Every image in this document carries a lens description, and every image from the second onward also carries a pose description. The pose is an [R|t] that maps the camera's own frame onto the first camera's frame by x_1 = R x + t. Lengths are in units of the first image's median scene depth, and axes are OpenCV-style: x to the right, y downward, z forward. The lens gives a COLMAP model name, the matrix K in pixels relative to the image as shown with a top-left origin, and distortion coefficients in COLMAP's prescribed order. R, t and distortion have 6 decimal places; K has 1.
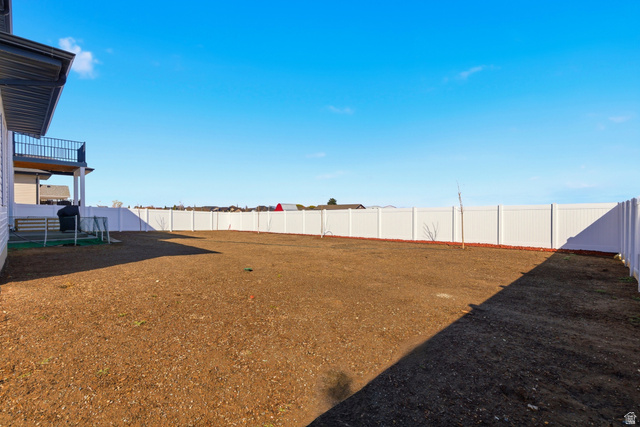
lens RADIAL K [[290.7, 0, 322.7], [0, 290.7, 213.2], [0, 0, 1]] dist [0.000670, 0.000104]
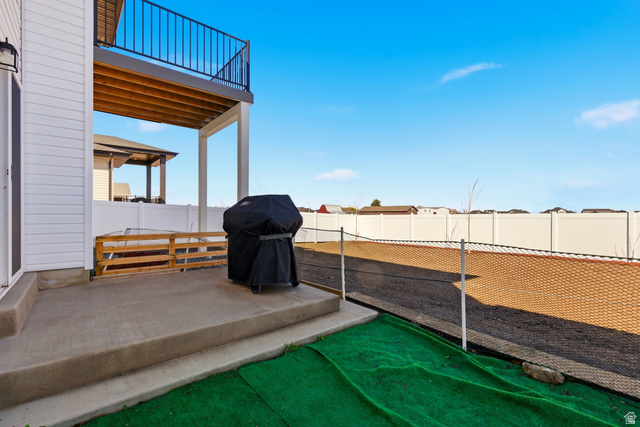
lens RADIAL K [[290.7, 0, 317.3], [0, 290.7, 214.2], [0, 0, 1]] dist [0.000670, 0.000104]
pose [[0.993995, 0.010782, -0.108892, -0.218788], [-0.010971, 0.999939, -0.001143, -0.003135], [0.108874, 0.002331, 0.994053, 0.196934]]
